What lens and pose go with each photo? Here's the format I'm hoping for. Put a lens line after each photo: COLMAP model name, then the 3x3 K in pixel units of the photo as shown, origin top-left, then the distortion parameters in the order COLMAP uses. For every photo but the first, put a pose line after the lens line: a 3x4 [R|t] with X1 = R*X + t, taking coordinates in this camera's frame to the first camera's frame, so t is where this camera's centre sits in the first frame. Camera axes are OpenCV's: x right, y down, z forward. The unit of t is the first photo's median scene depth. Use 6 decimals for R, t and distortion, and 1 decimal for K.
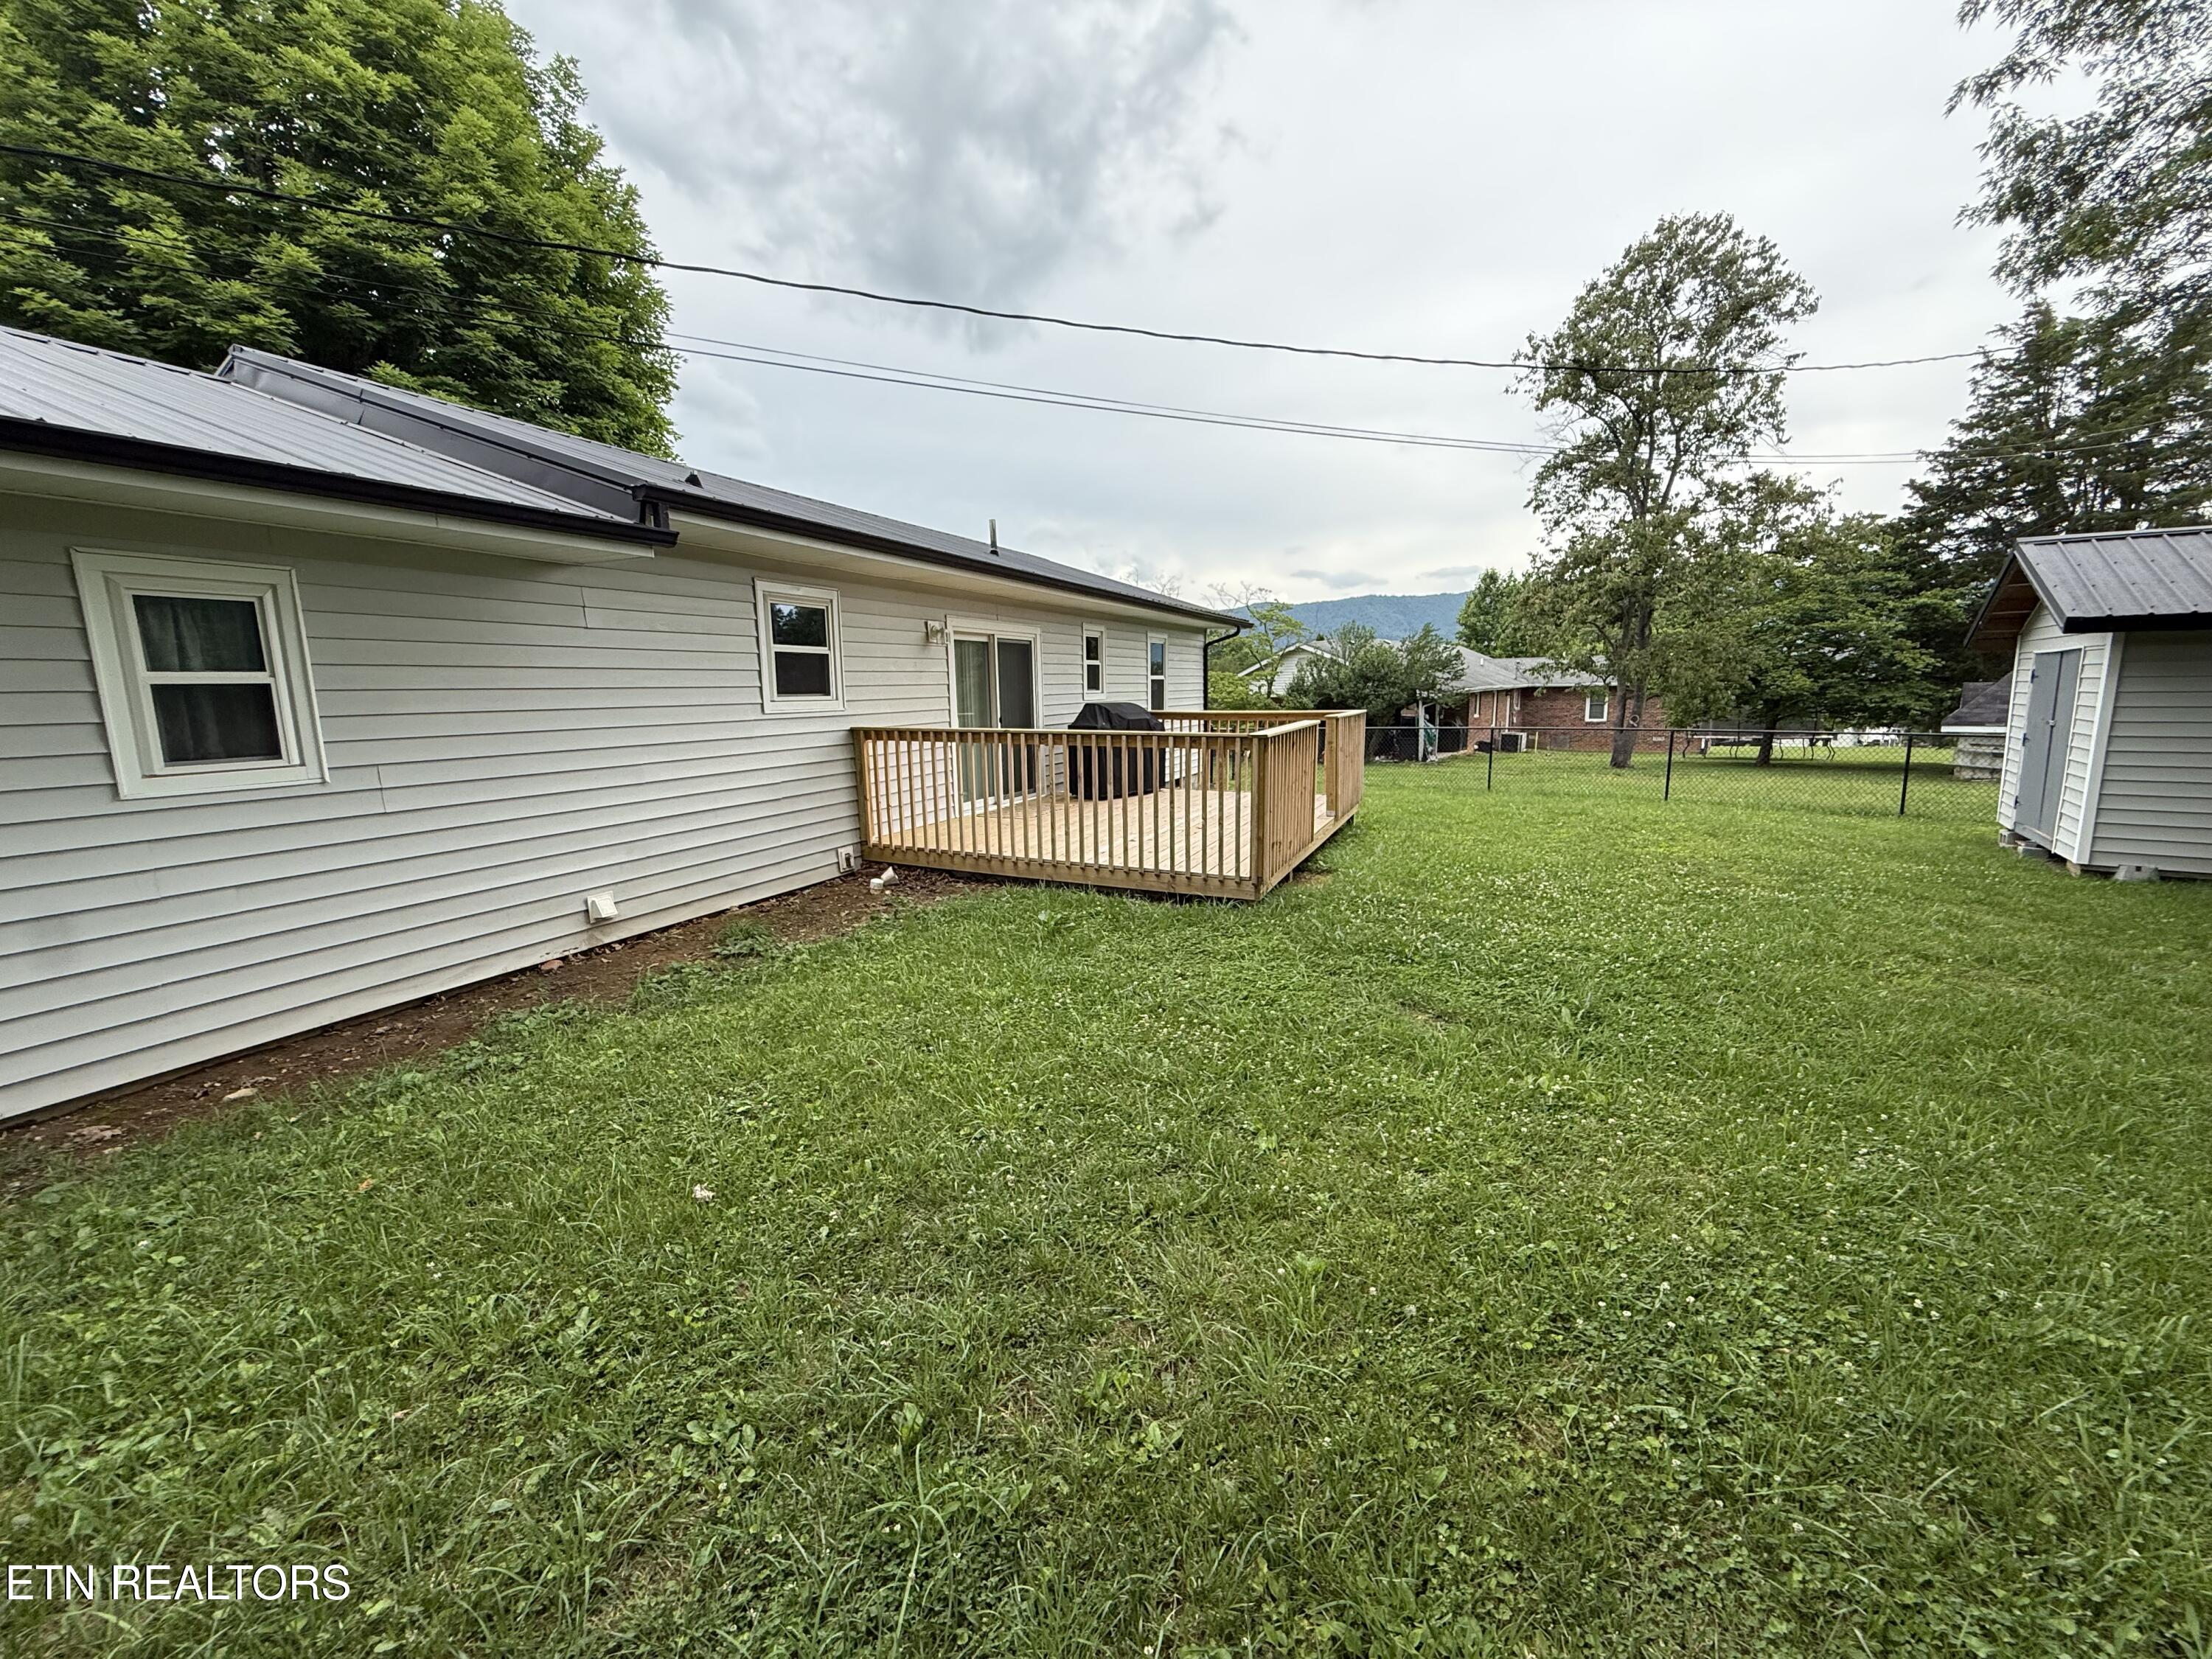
lens RADIAL K [[880.1, 0, 1102.0], [0, 880.1, 830.8], [0, 0, 1]] dist [-0.005742, 0.000459]
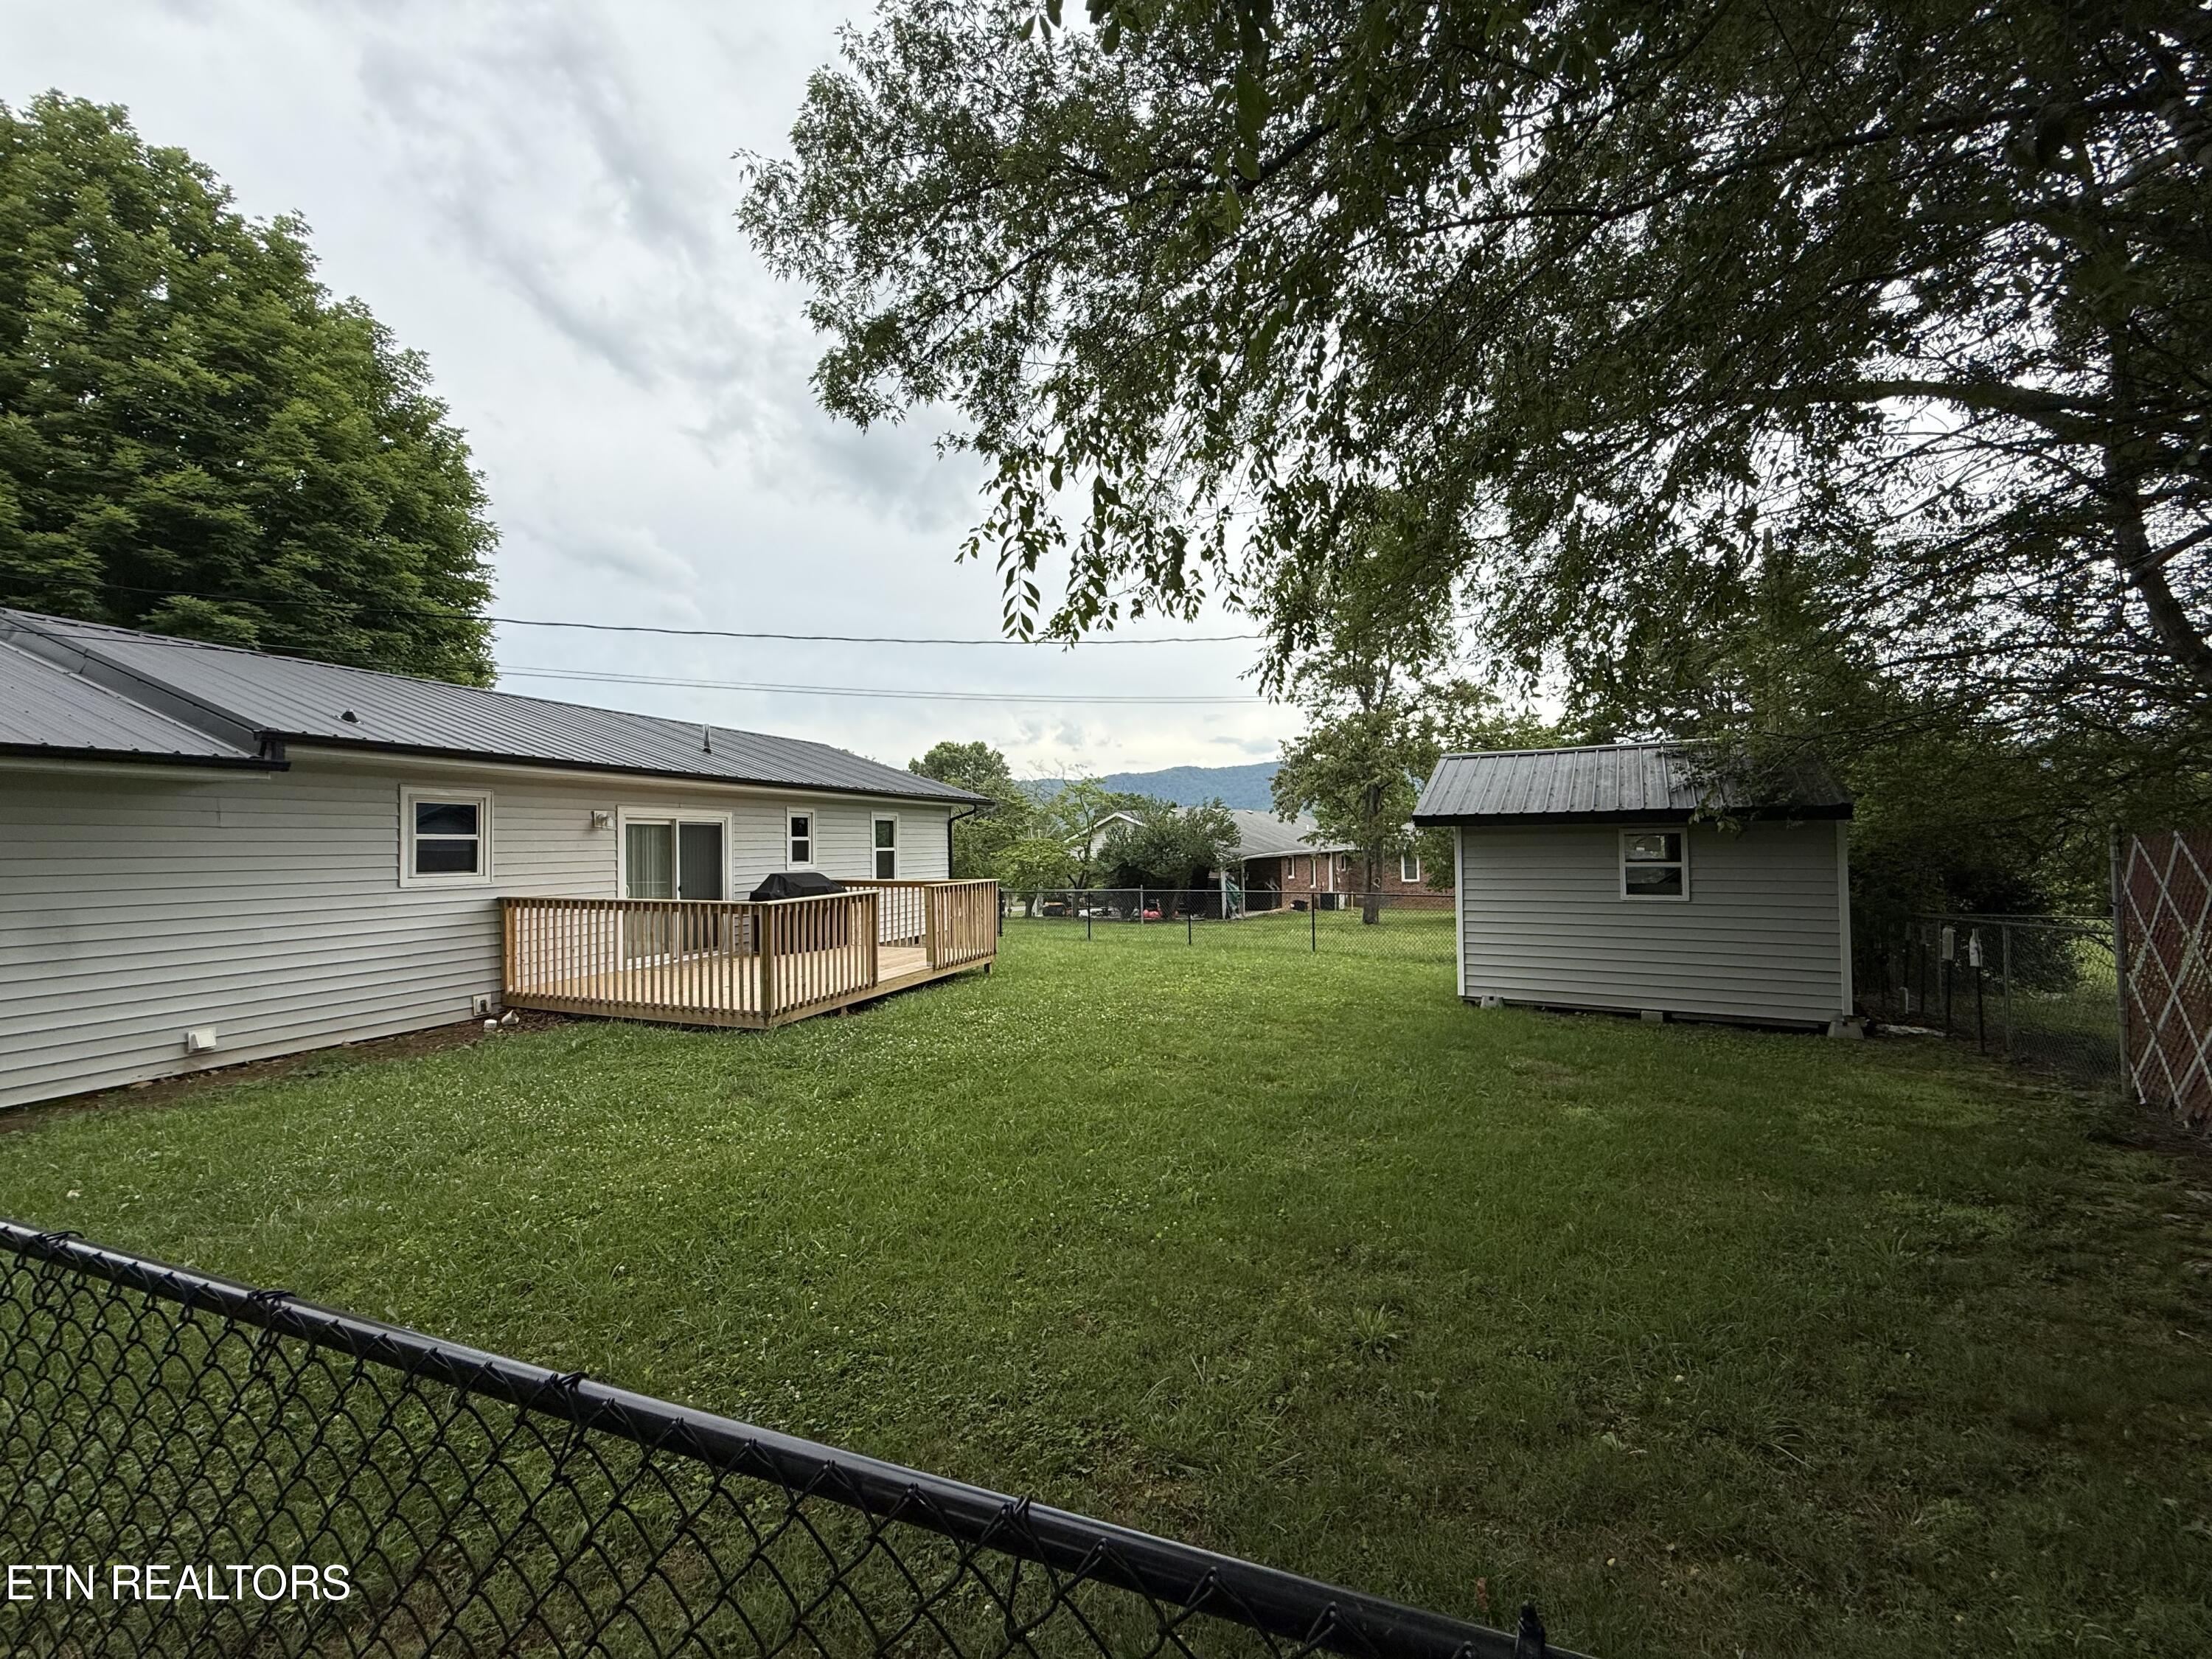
lens RADIAL K [[880.1, 0, 1110.1], [0, 880.1, 827.0], [0, 0, 1]] dist [-0.005742, 0.000459]
pose [[0.996082, 0.002142, 0.088405, 0.357076], [0.014097, 0.983075, -0.182658, 0.018300], [-0.087300, 0.183188, 0.979194, -0.237842]]
